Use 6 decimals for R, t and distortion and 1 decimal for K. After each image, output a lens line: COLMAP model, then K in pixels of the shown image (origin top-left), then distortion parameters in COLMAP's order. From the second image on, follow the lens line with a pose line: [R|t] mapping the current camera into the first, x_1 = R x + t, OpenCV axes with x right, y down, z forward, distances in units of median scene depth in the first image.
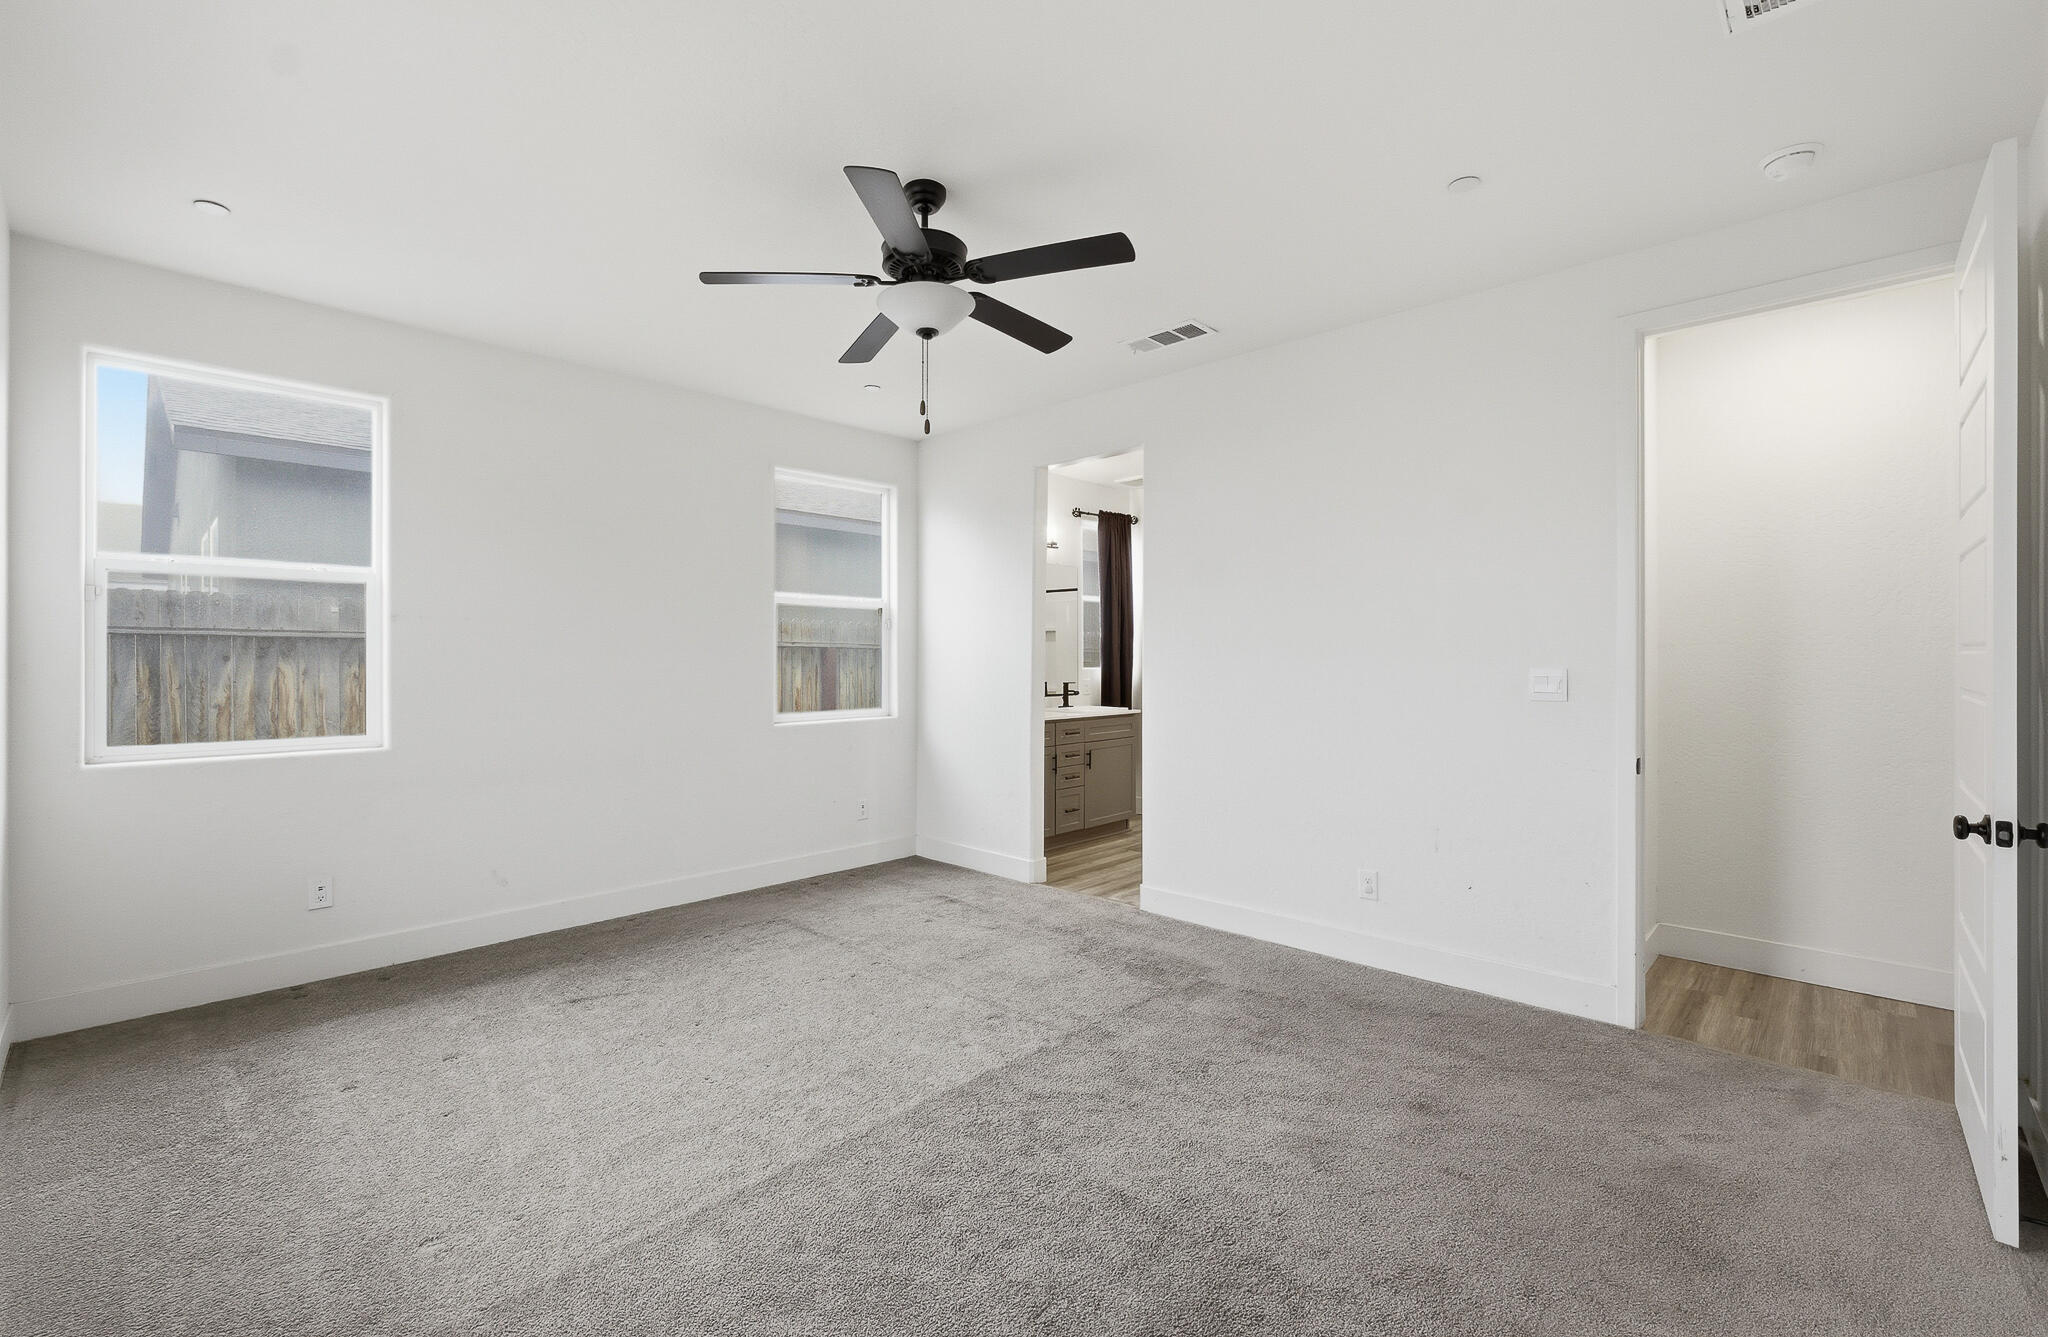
lens RADIAL K [[854.9, 0, 1029.0], [0, 854.9, 657.6], [0, 0, 1]] dist [0.000020, 0.000000]
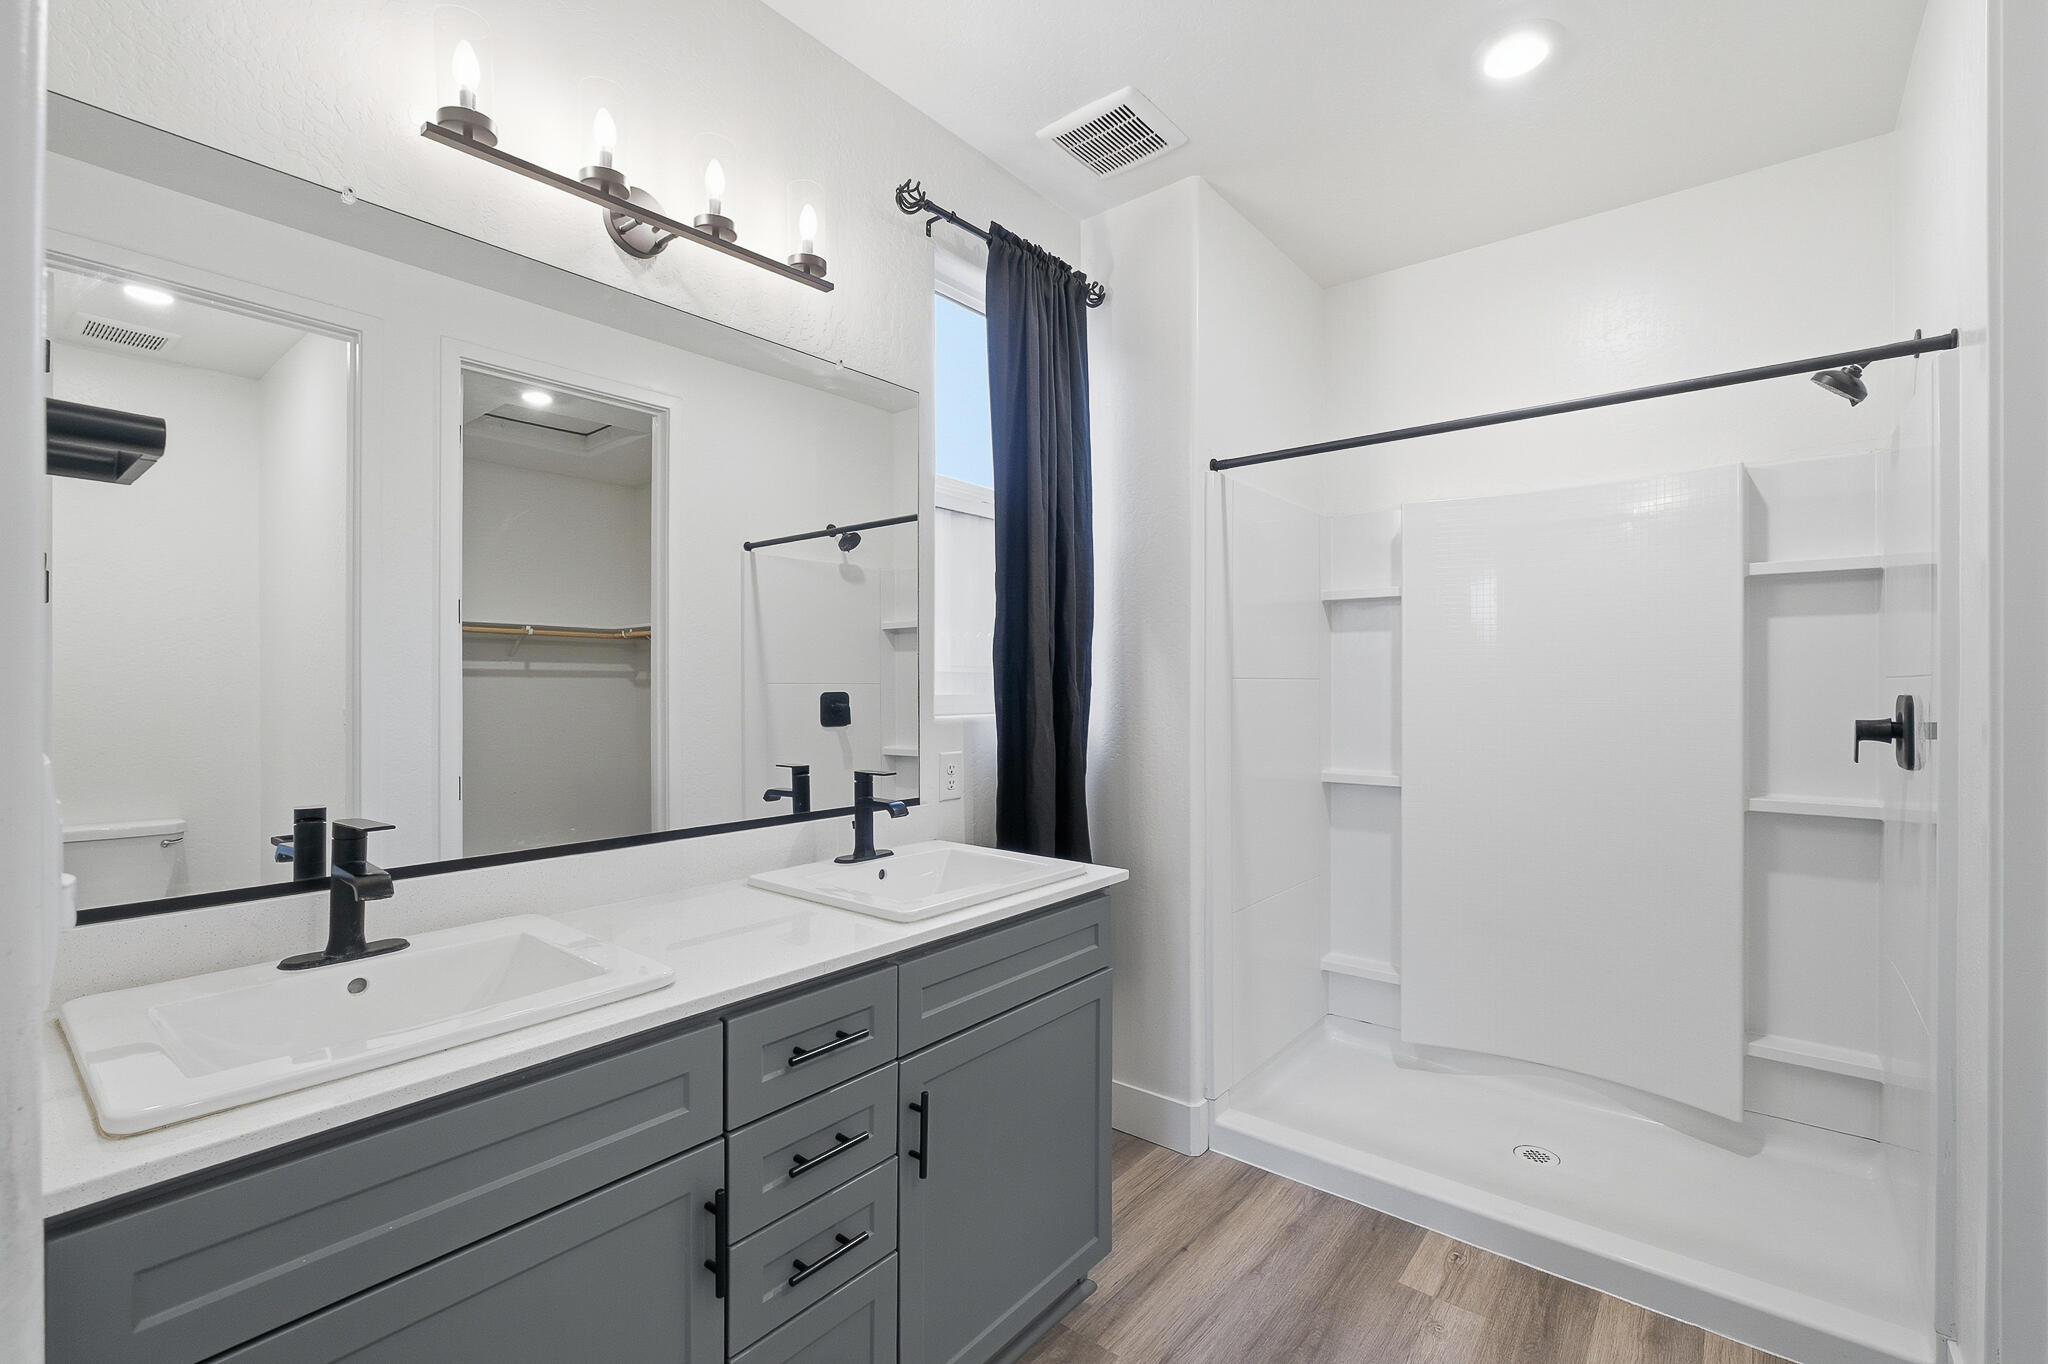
lens RADIAL K [[896.1, 0, 1026.5], [0, 896.1, 691.0], [0, 0, 1]] dist [-0.019442, -0.000037]
pose [[0.997042, 0.000074, 0.076853, 0.077458], [-0.000059, 1.000000, -0.000199, 0.003494], [-0.076853, 0.000193, 0.997042, 0.741229]]
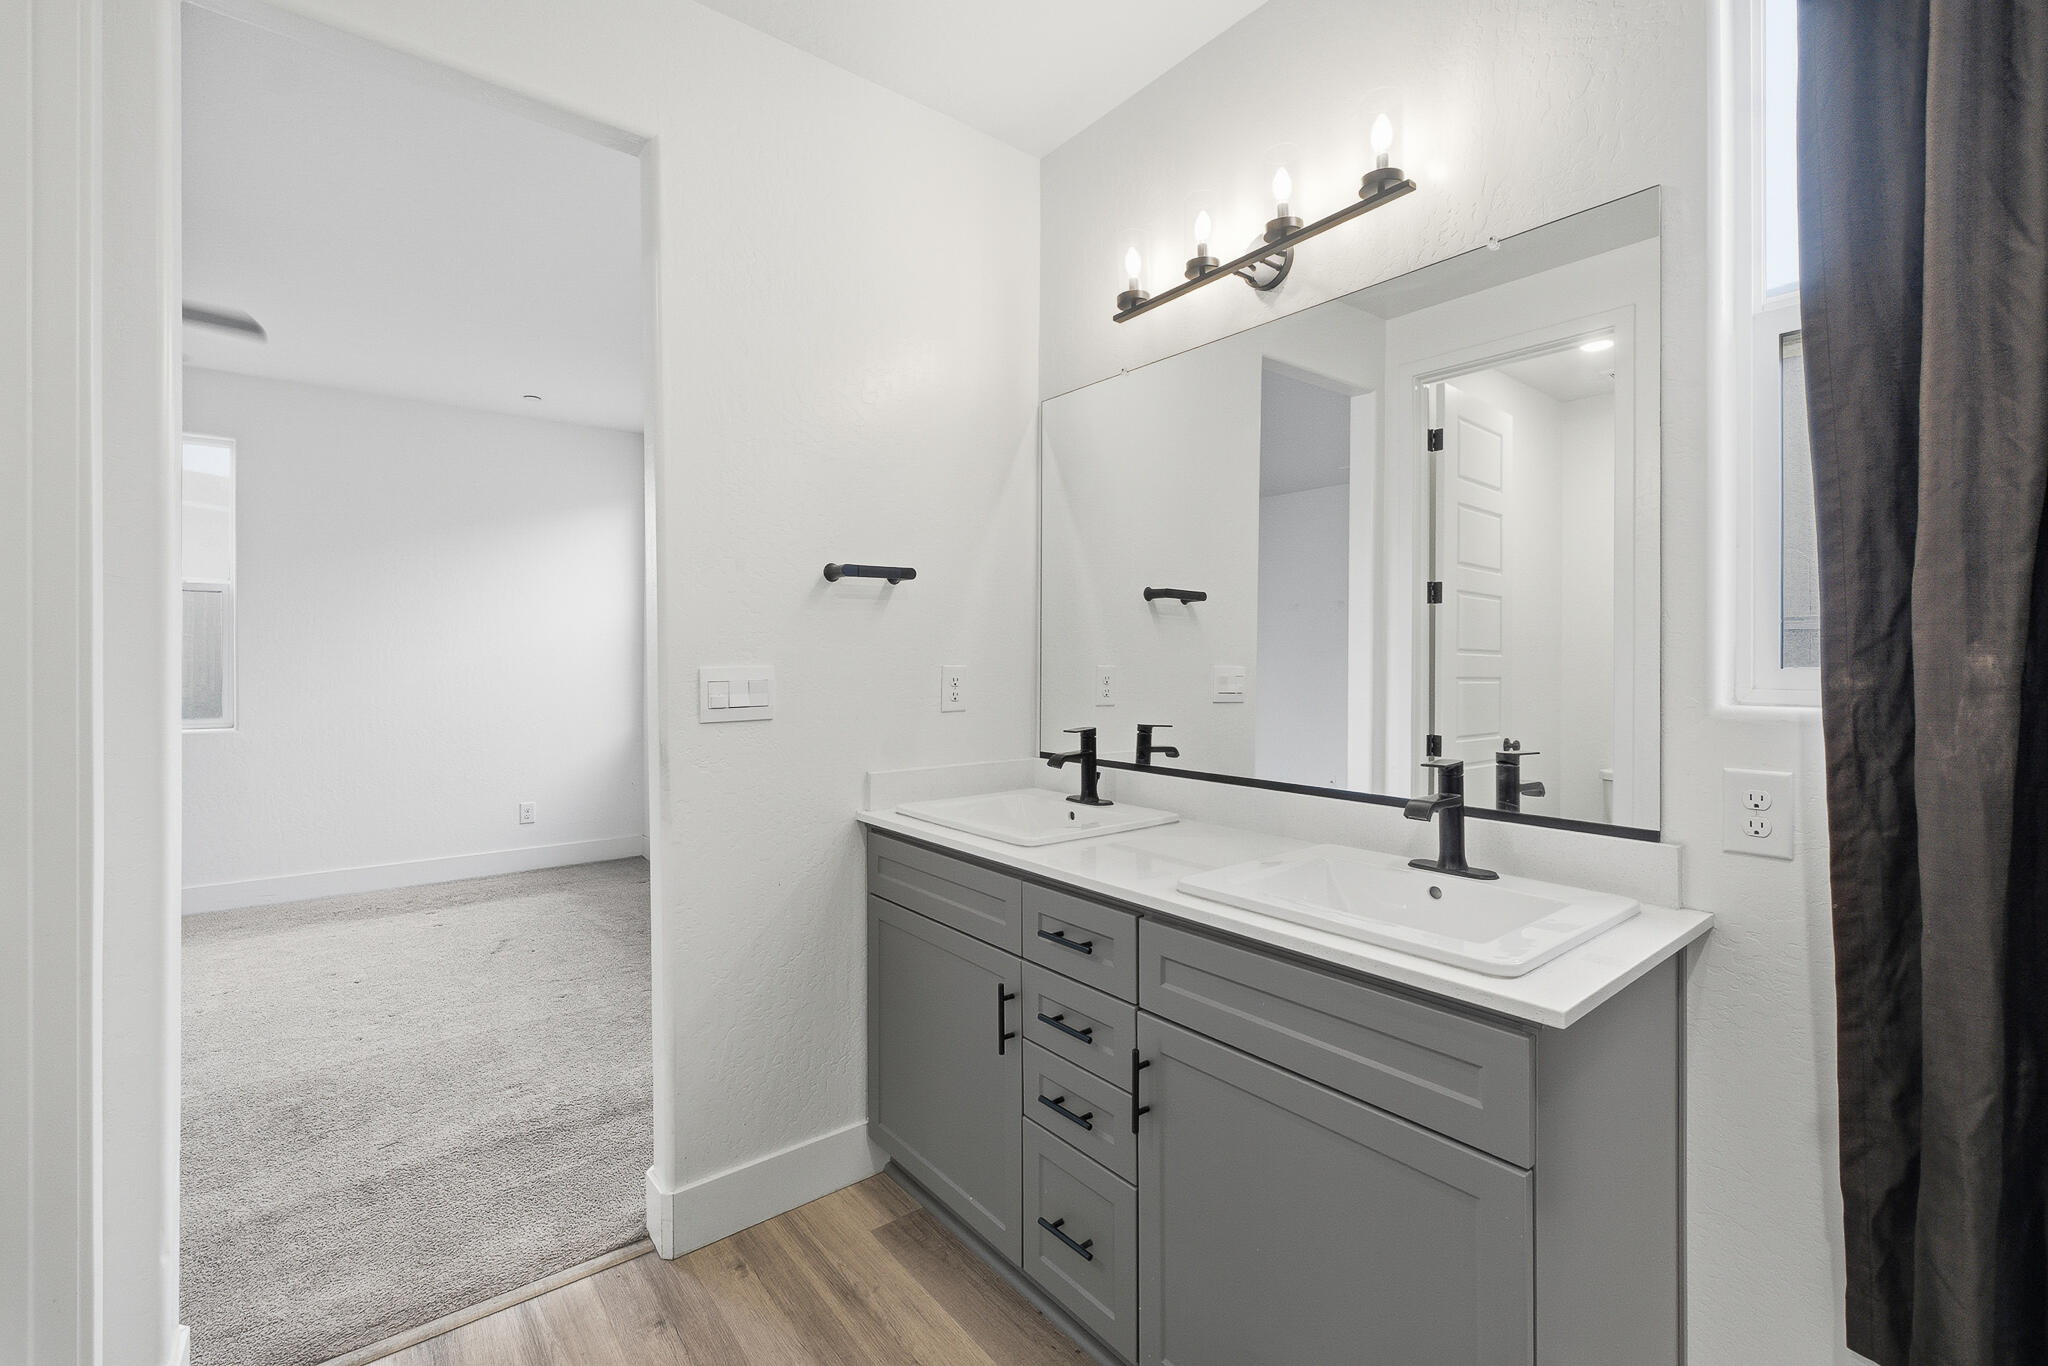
lens RADIAL K [[874.3, 0, 1025.1], [0, 874.3, 666.2], [0, 0, 1]] dist [-0.018390, 0.006131]
pose [[-0.140519, 0.014743, -0.989968, 0.294728], [0.001628, 0.999891, 0.014660, 0.001463], [0.990077, 0.000448, -0.140527, 0.968939]]
